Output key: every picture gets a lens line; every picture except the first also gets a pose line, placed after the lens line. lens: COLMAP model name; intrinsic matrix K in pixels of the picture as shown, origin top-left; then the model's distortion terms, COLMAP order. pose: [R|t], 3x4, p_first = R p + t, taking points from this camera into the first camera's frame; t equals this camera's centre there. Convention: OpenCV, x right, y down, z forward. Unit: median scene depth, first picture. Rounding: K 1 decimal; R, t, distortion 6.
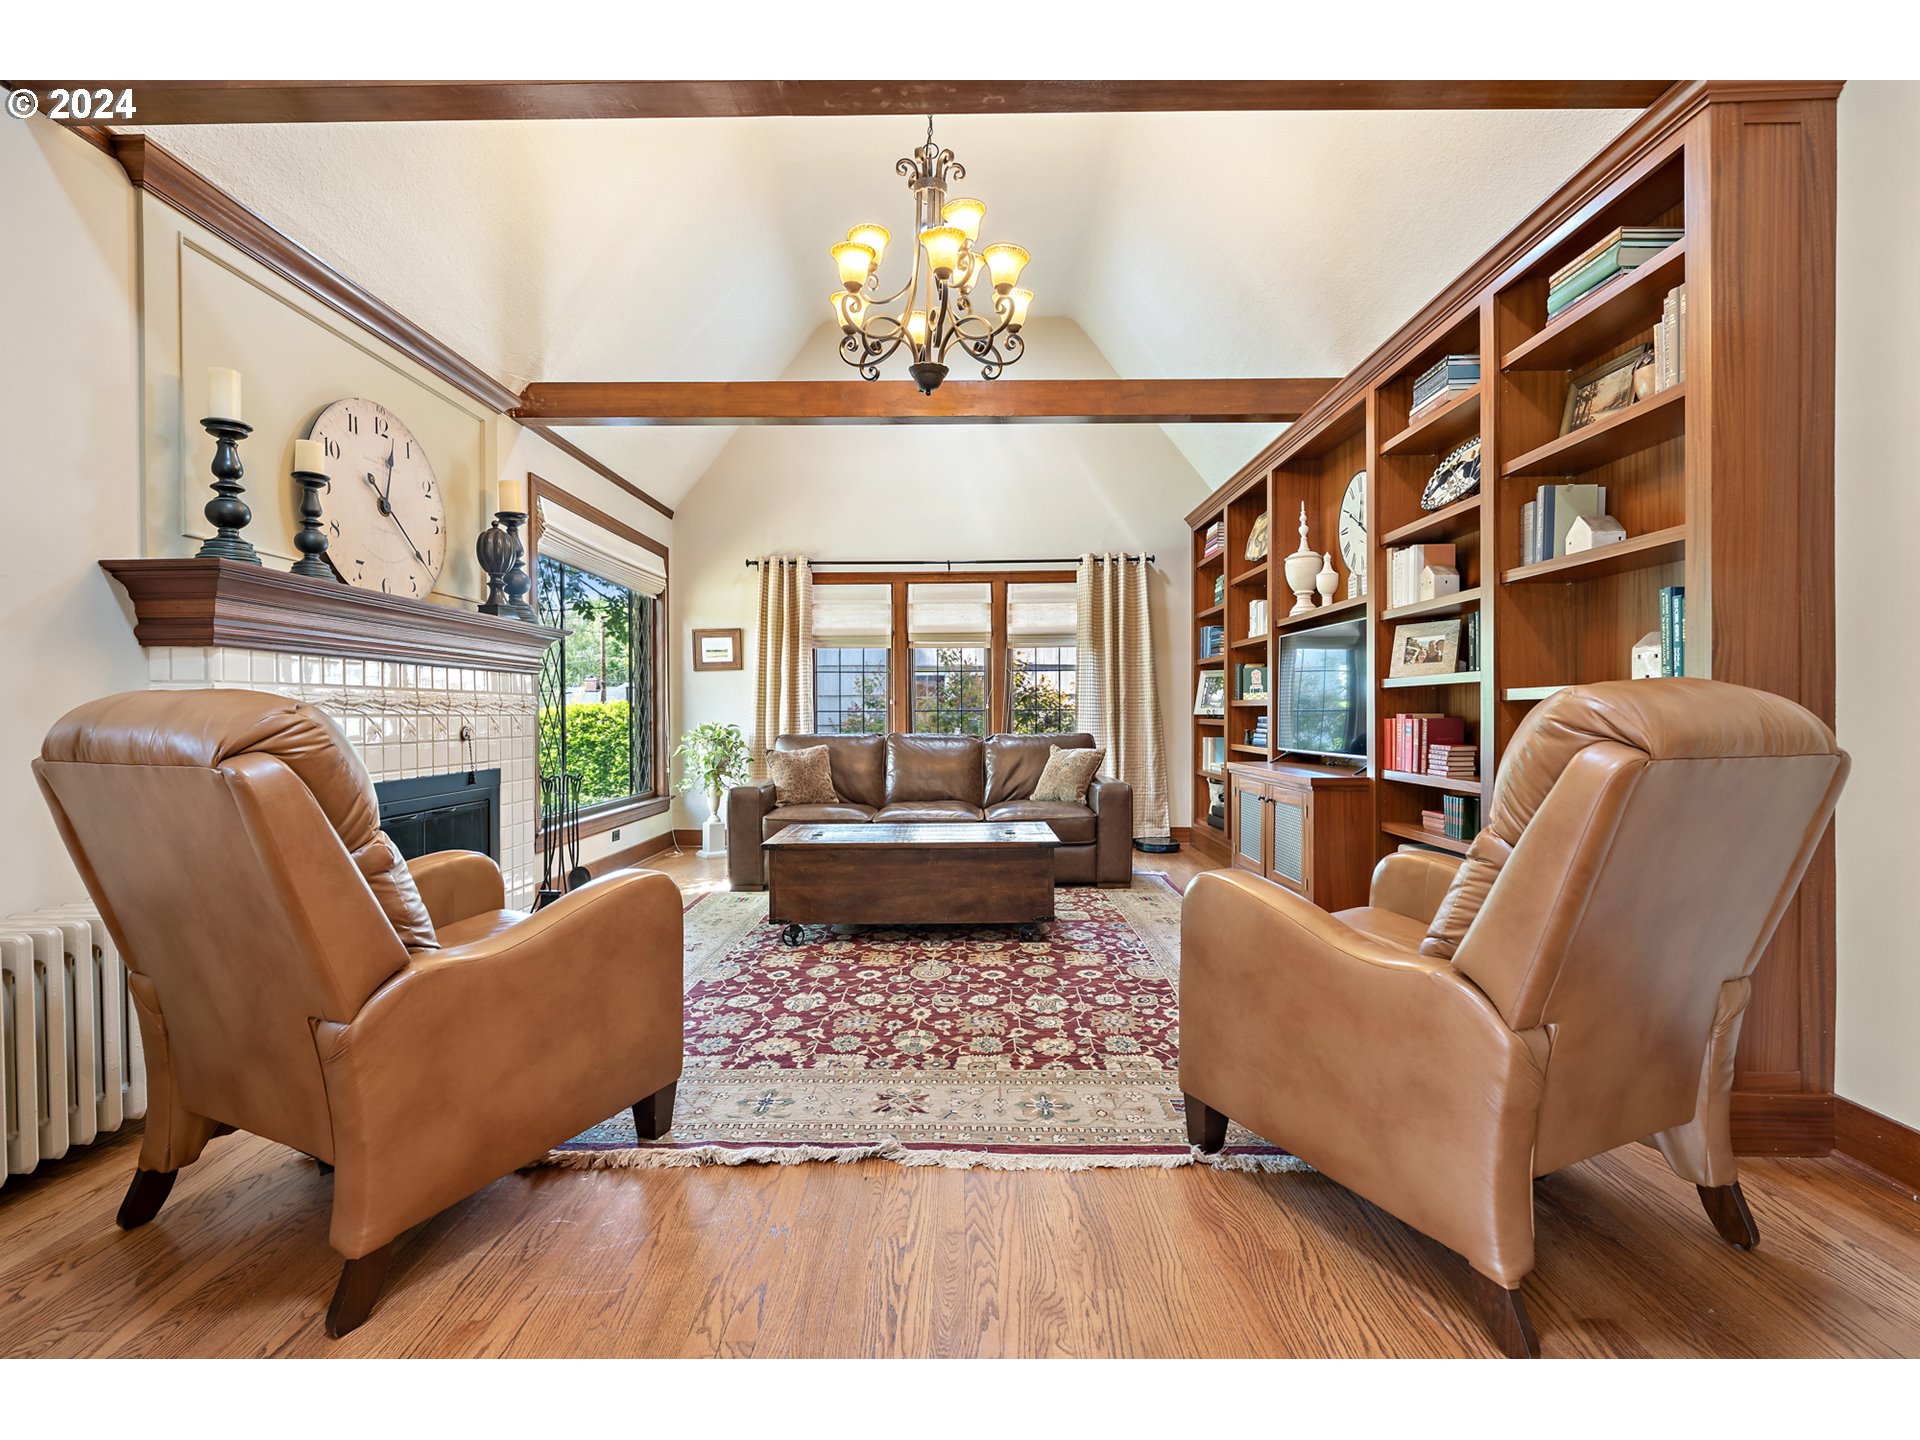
lens RADIAL K [[915.3, 0, 951.1], [0, 915.3, 718.7], [0, 0, 1]] dist [0.002607, 0.001759]
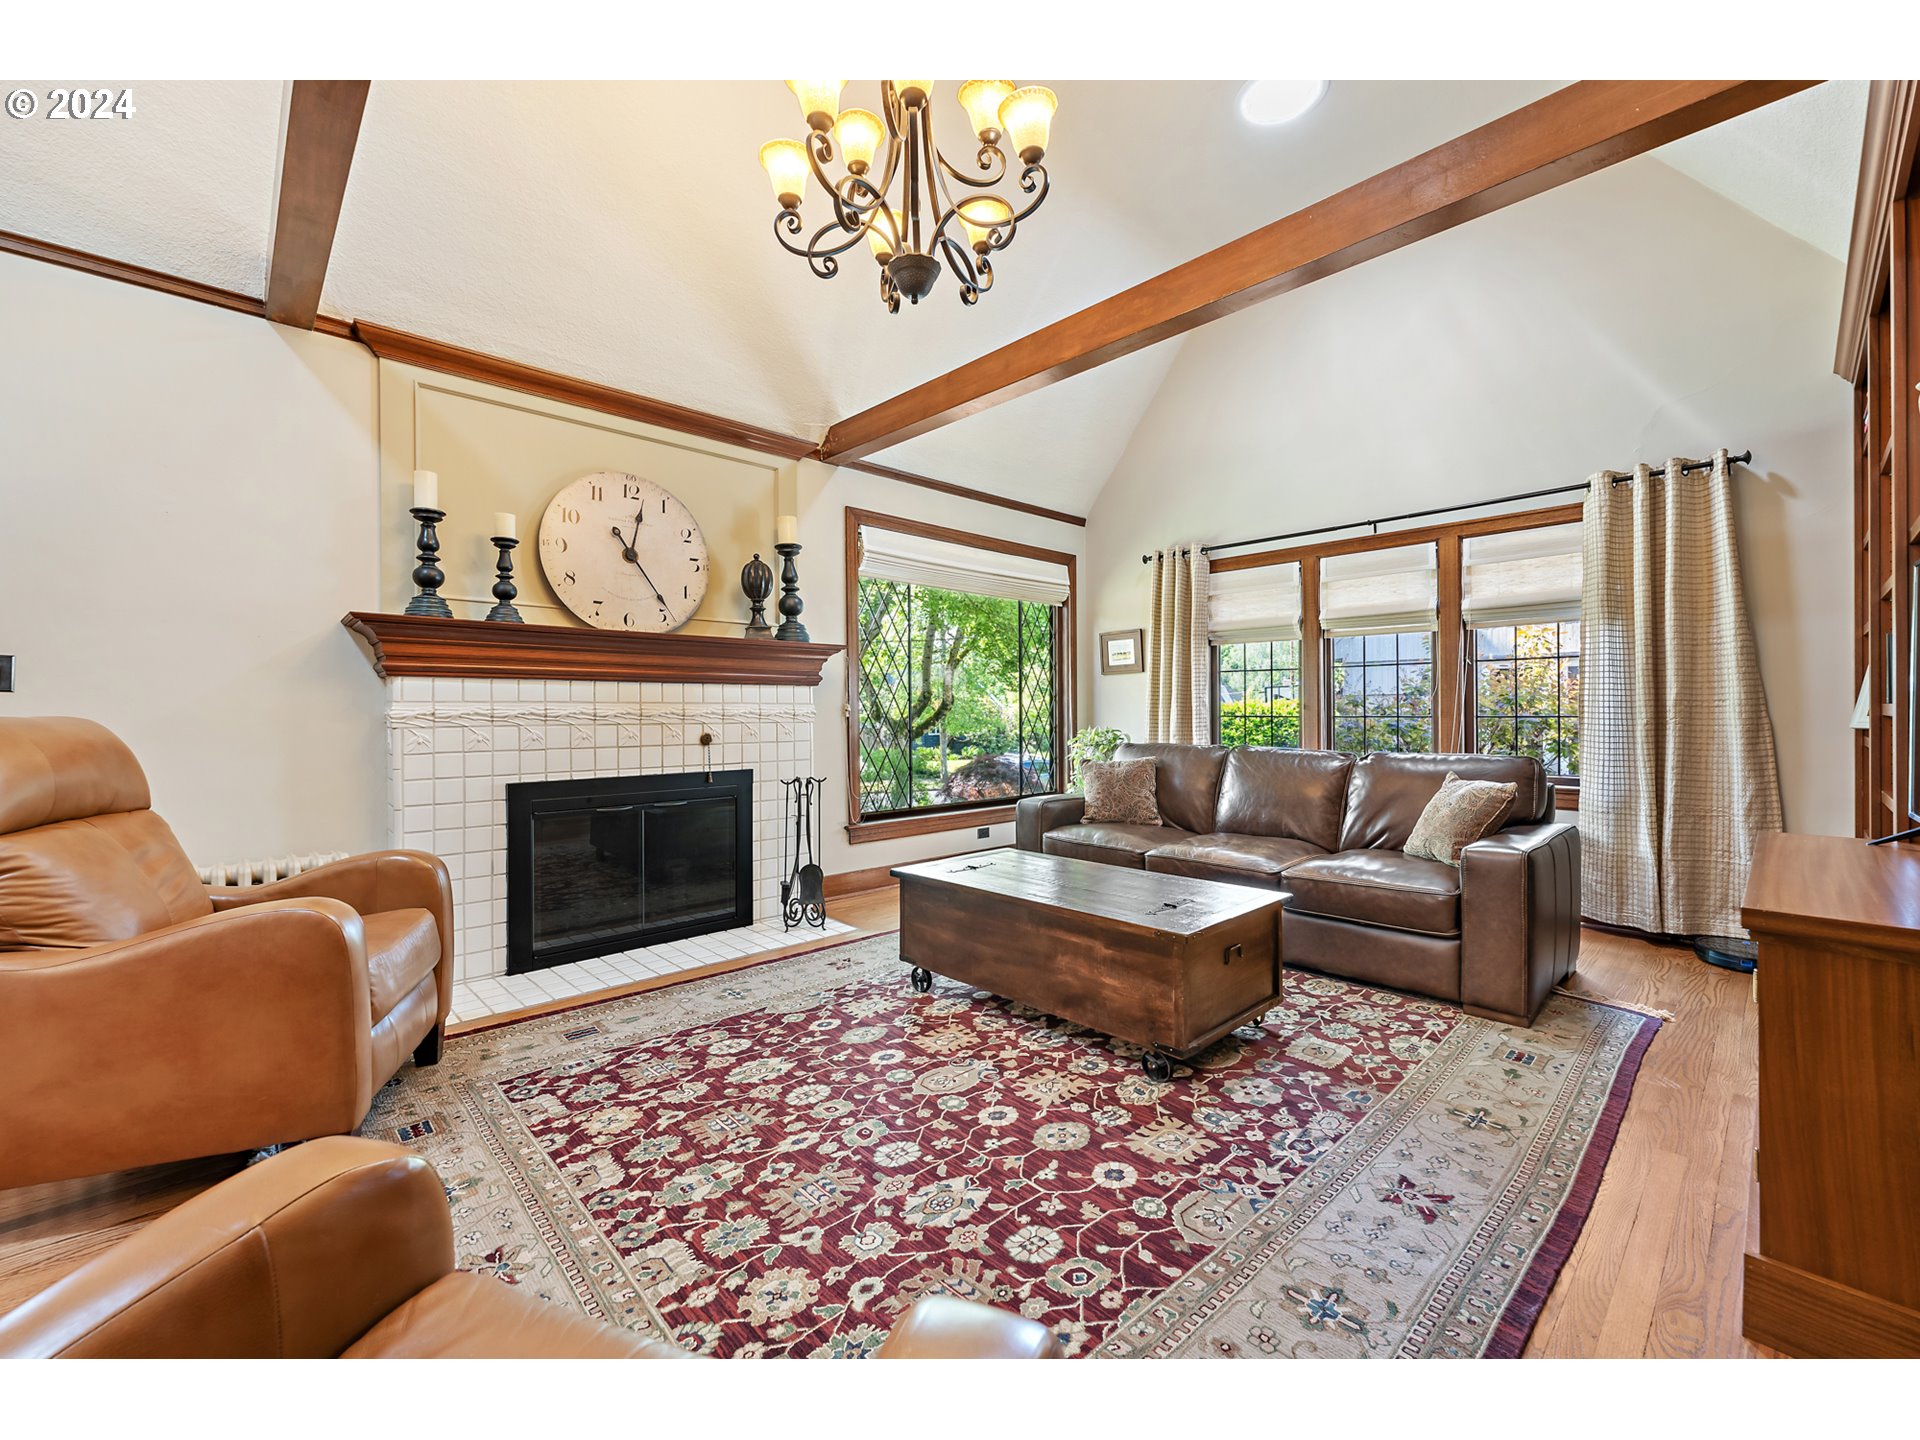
lens RADIAL K [[787.8, 0, 956.3], [0, 787.8, 711.3], [0, 0, 1]] dist [0.001610, -0.000525]
pose [[0.693846, 0.003902, -0.720113, 0.415389], [-0.005532, 0.999985, 0.000088, -0.020739], [0.720102, 0.003923, 0.693857, 0.527063]]
